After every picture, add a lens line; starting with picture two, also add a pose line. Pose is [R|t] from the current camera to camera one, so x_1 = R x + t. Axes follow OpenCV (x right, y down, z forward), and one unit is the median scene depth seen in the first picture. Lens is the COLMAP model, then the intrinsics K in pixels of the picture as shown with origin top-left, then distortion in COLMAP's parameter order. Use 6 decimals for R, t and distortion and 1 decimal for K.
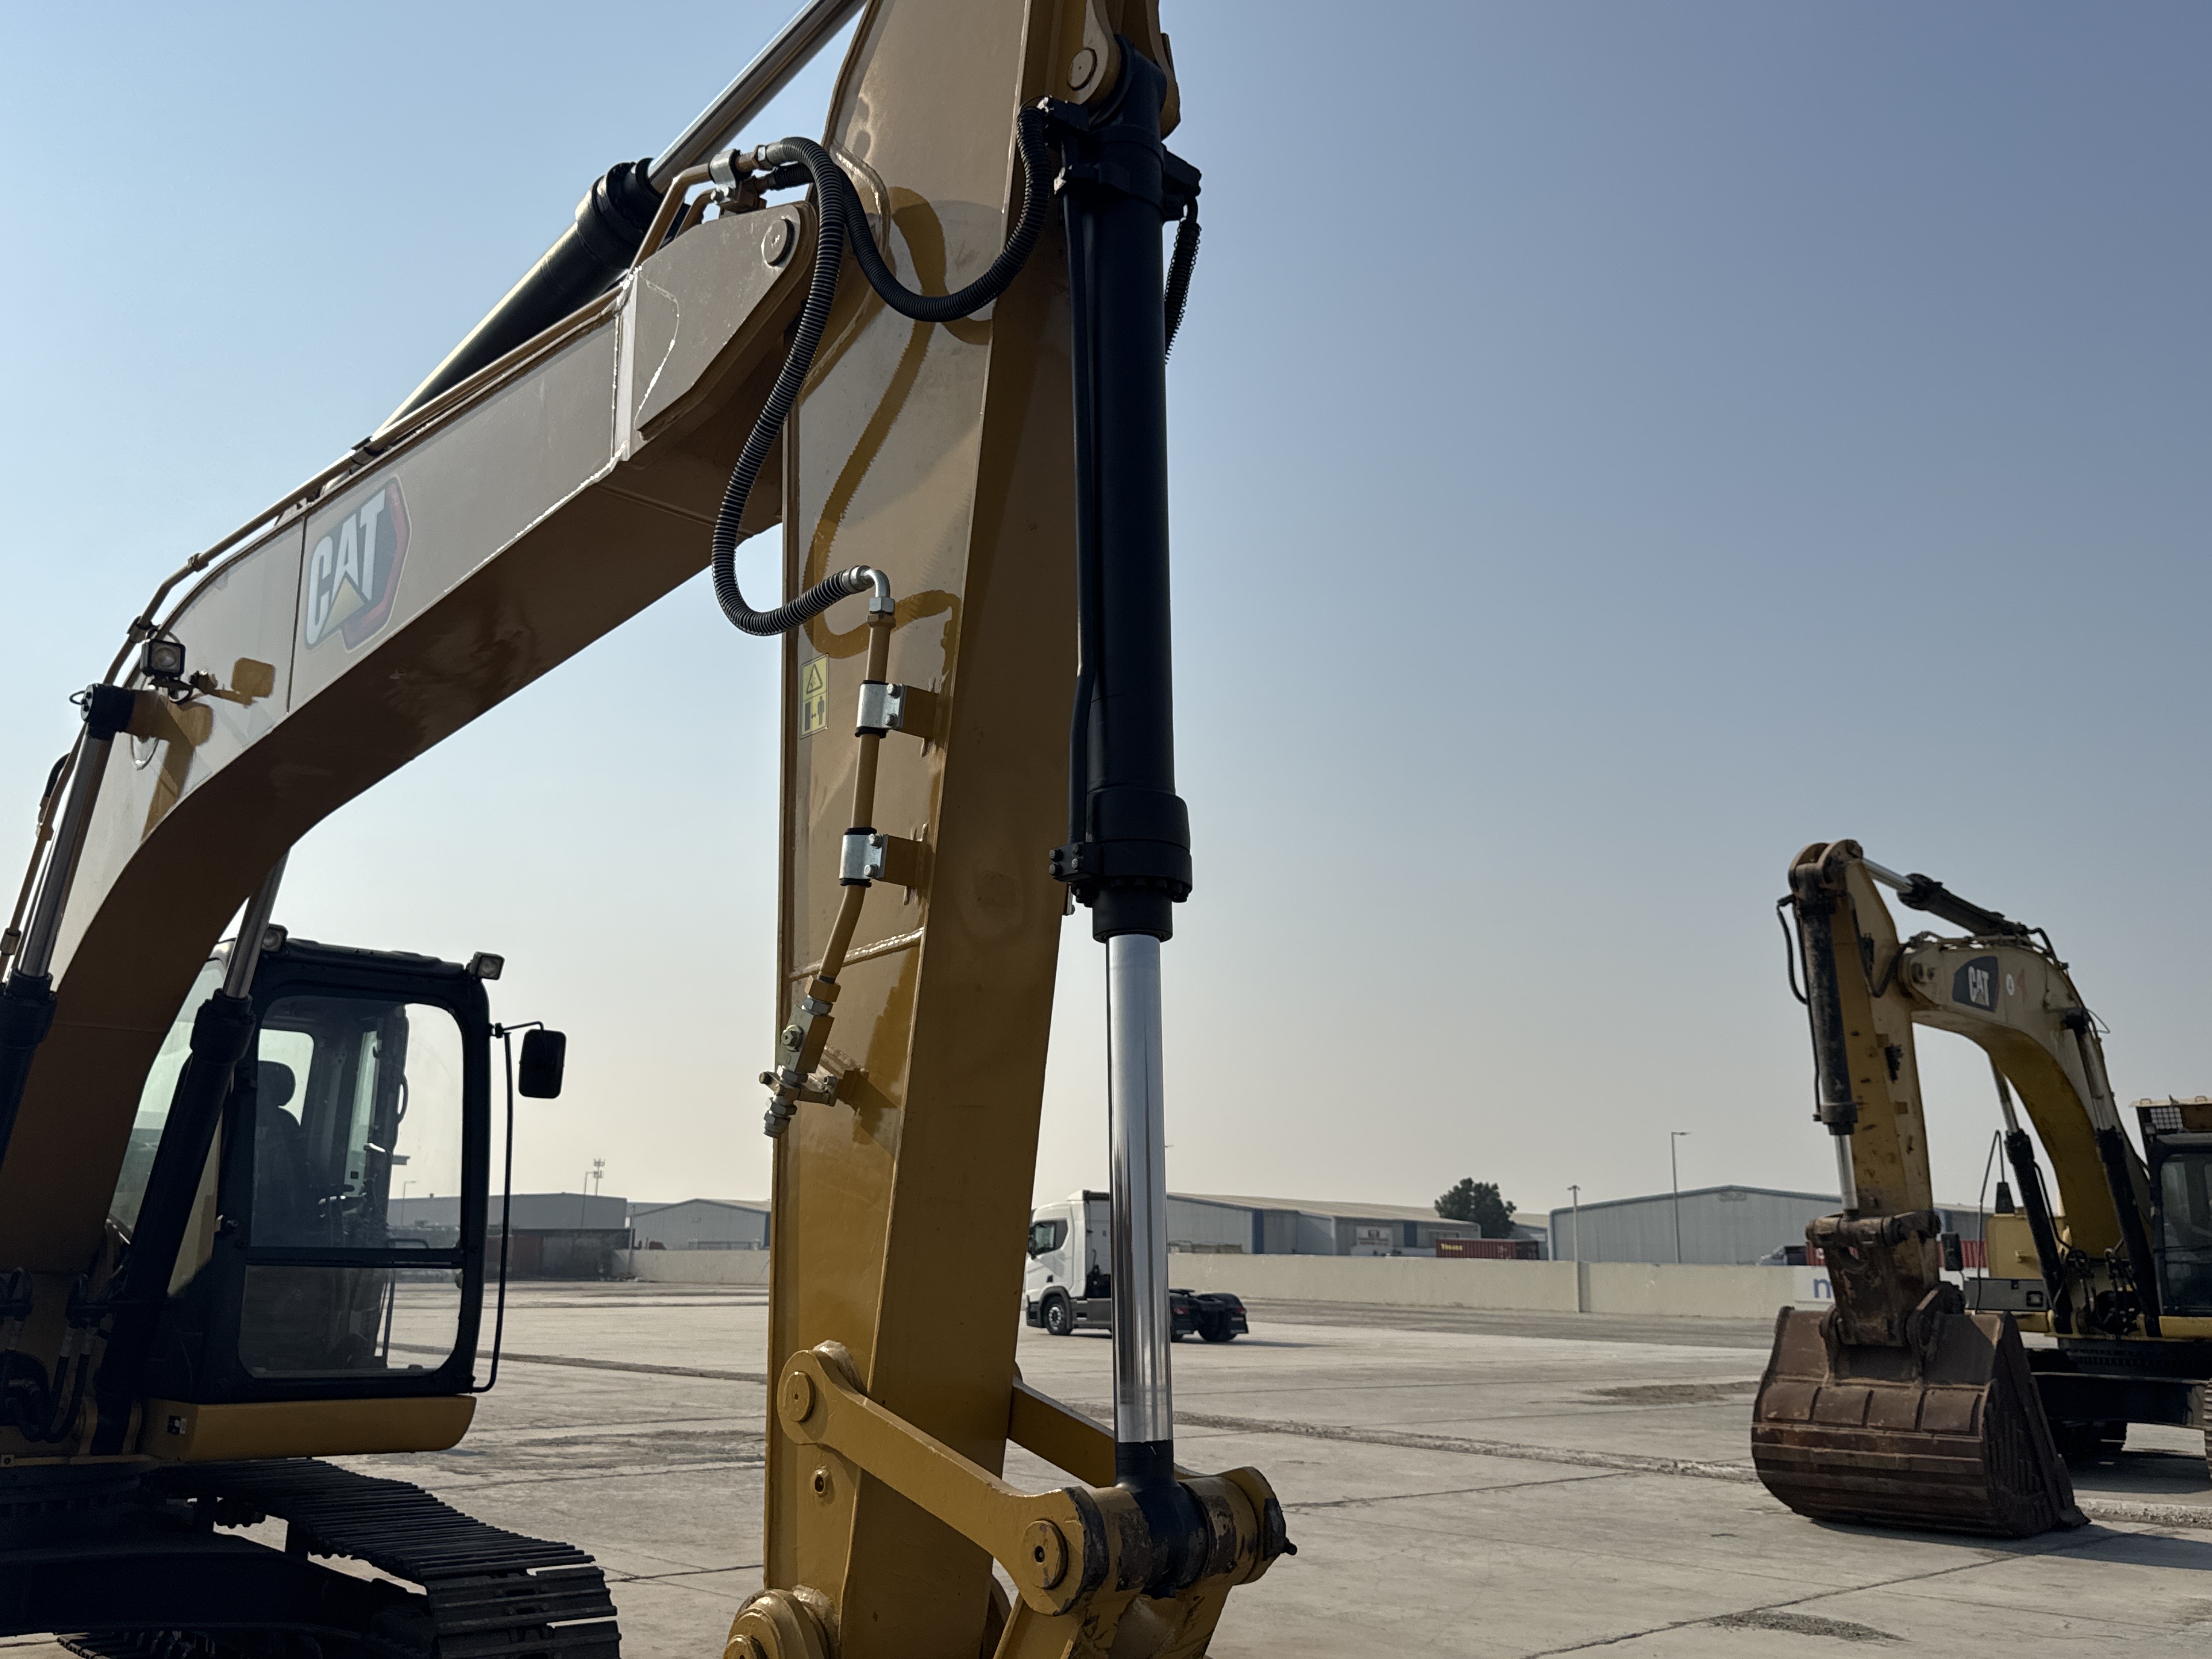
lens RADIAL K [[1852.1, 0, 1106.0], [0, 1852.1, 829.5], [0, 0, 1]] dist [0.050996, -0.119385]
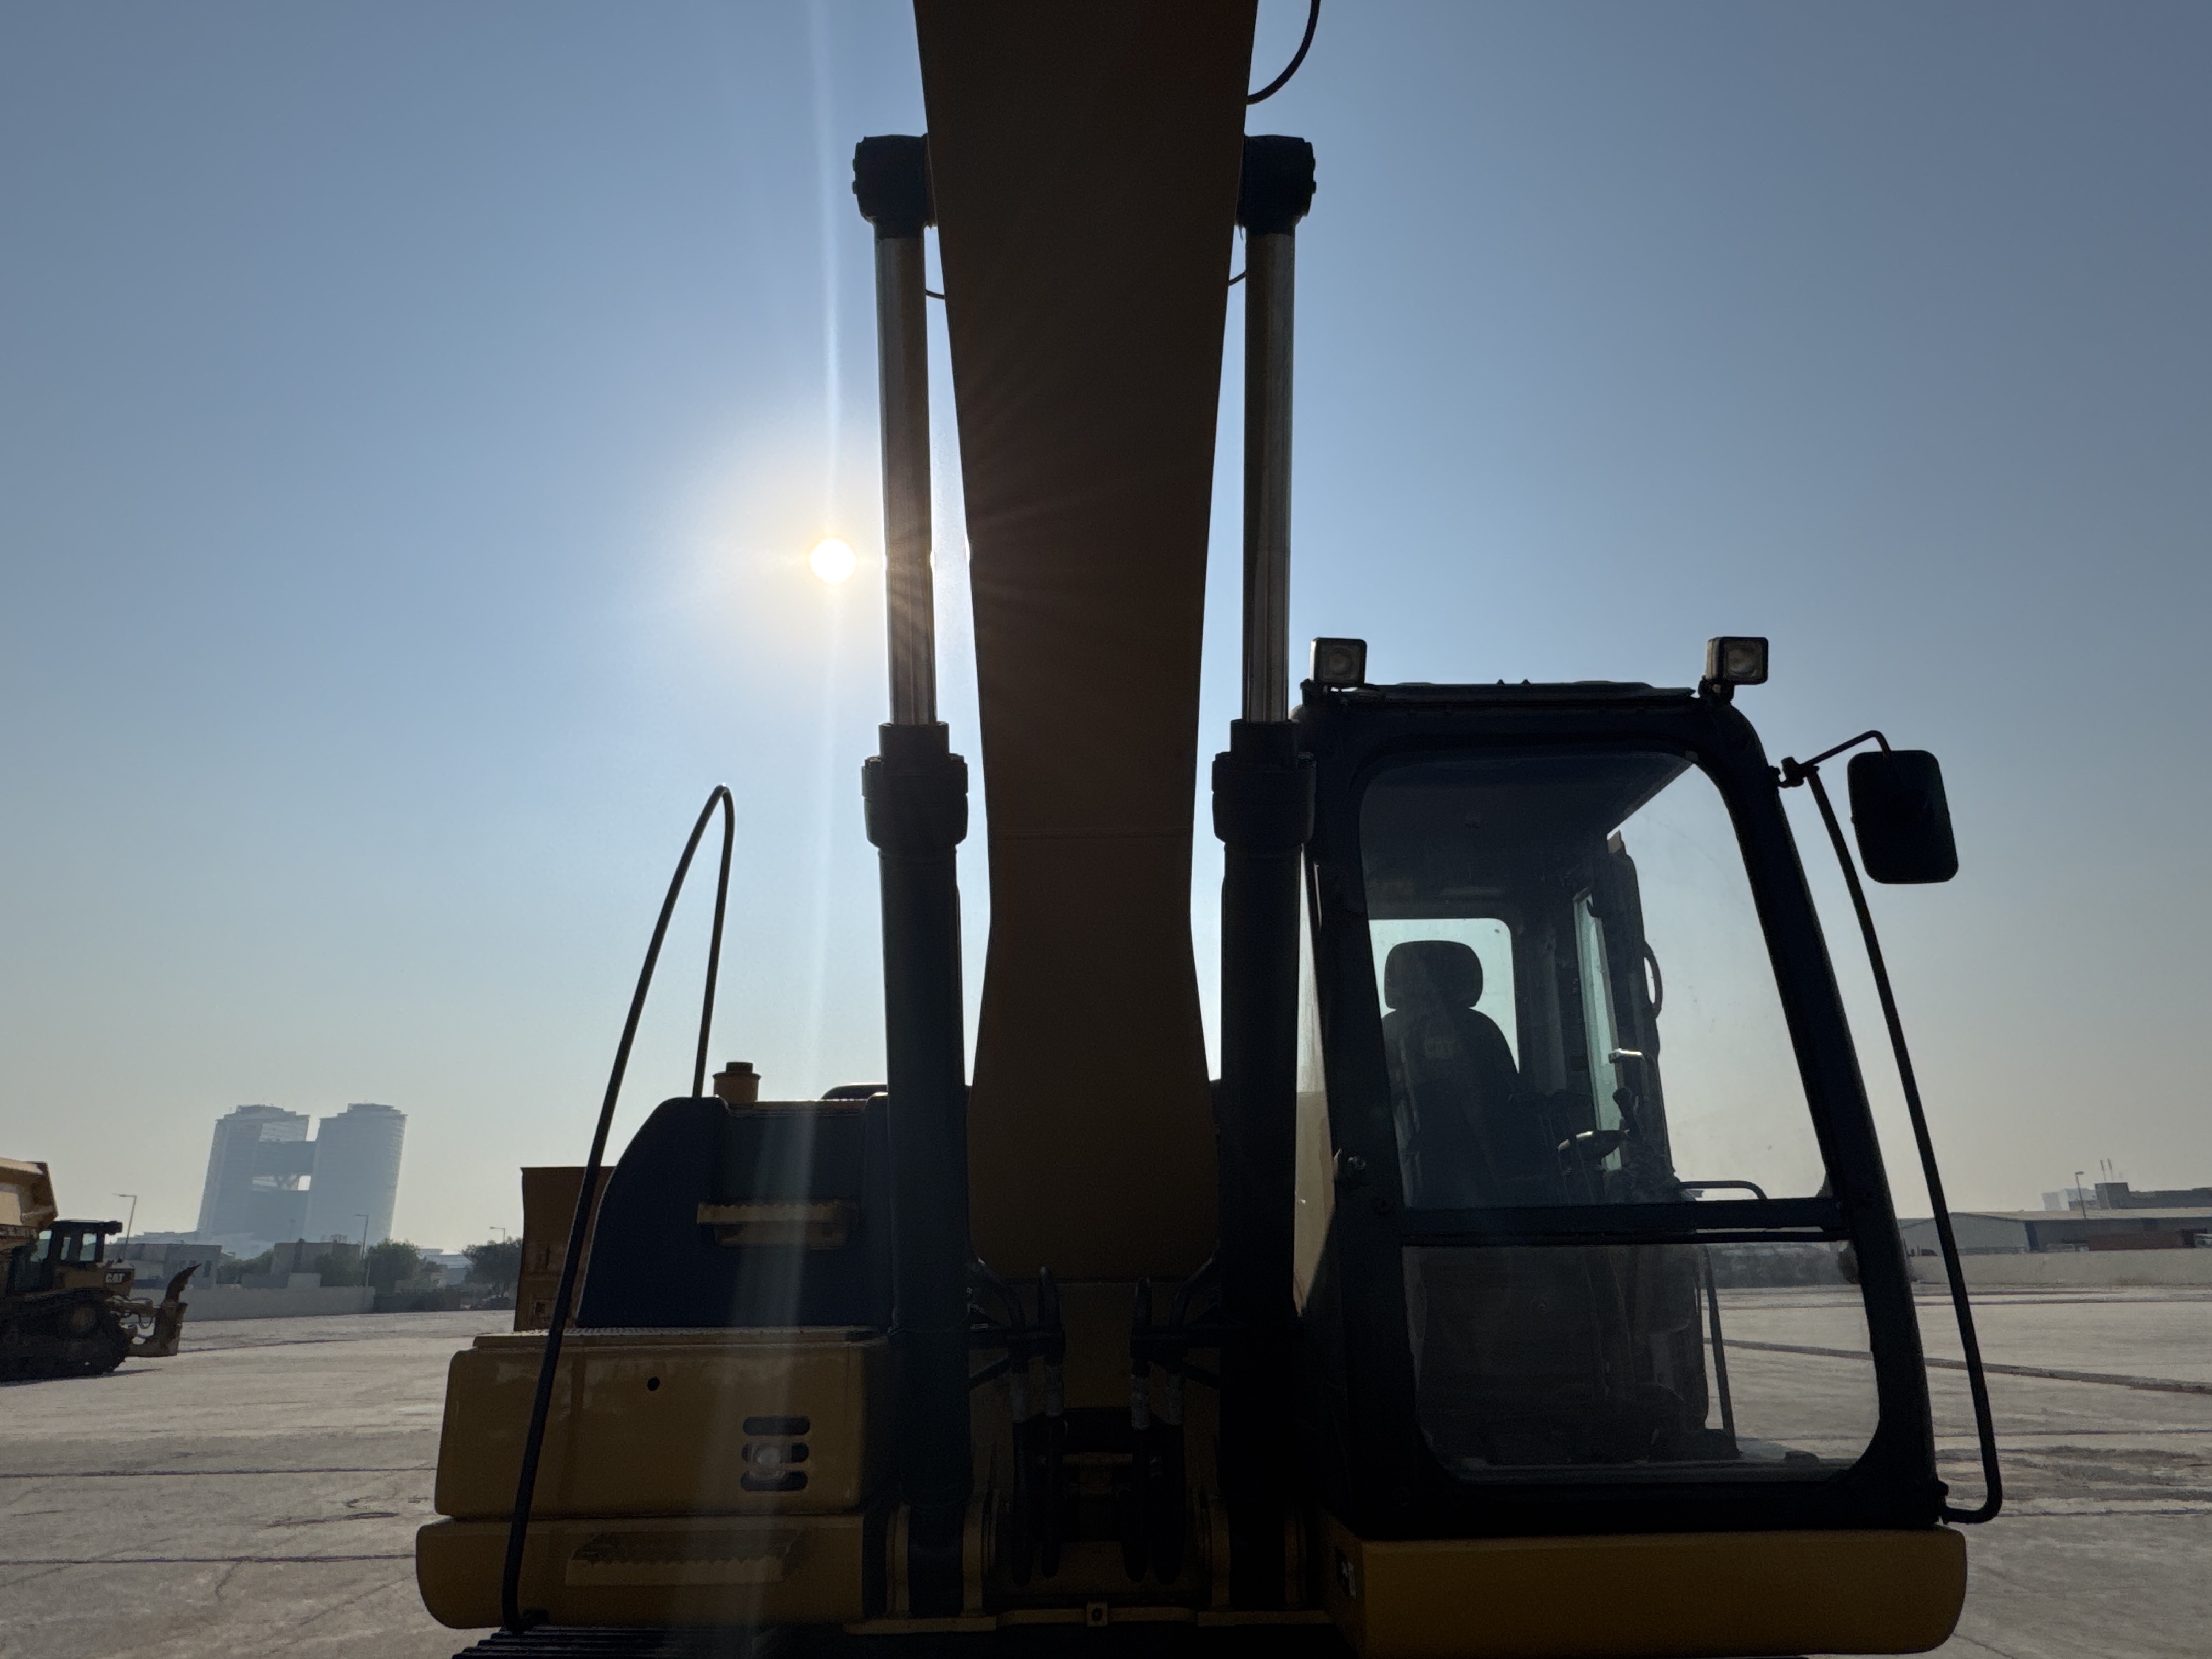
lens RADIAL K [[1371.0, 0, 1106.0], [0, 1371.0, 829.5], [0, 0, 1]] dist [0.000923, -0.000380]
pose [[0.727681, -0.238834, -0.642992, -0.224787], [0.183234, 0.971040, -0.153317, 0.147224], [0.660989, -0.006252, 0.750370, 0.589874]]
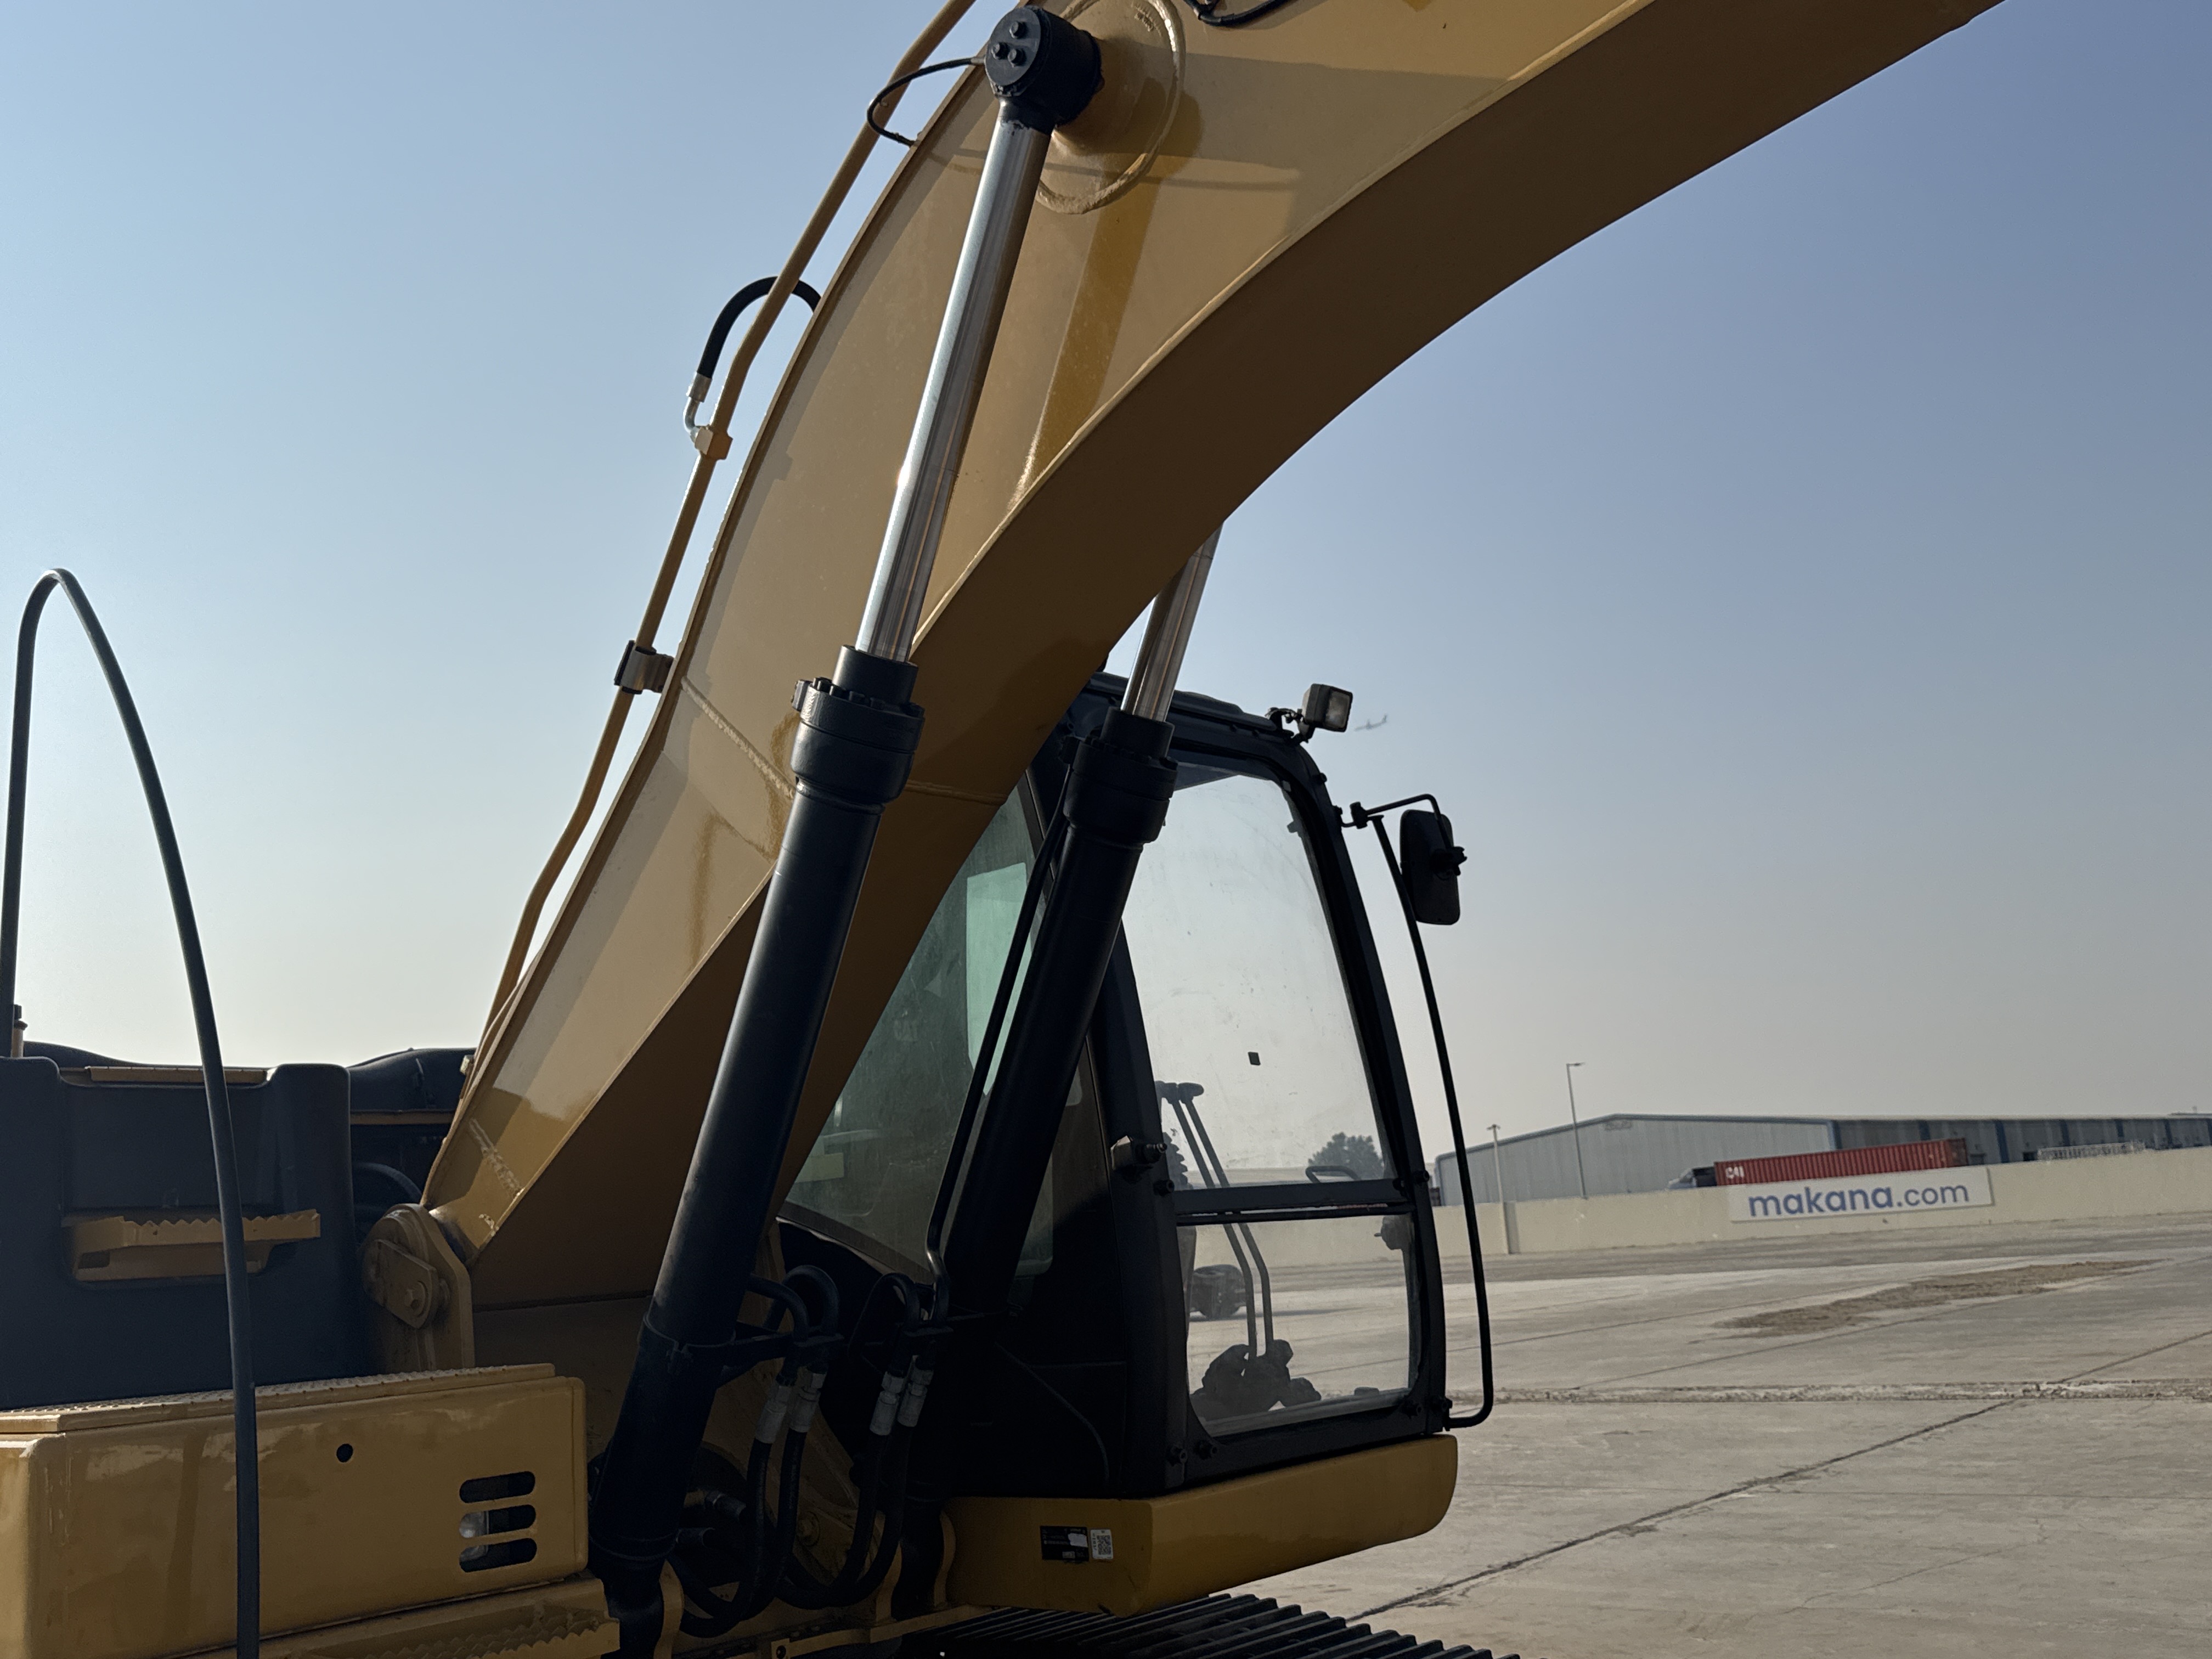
lens RADIAL K [[1948.6, 0, 1108.2], [0, 1948.6, 769.7], [0, 0, 1]] dist [0.004936, -0.014971]
pose [[0.994696, -0.075944, 0.069367, -0.448346], [0.076662, 0.997027, -0.007756, 0.092439], [-0.068572, 0.013033, 0.997561, 0.386939]]
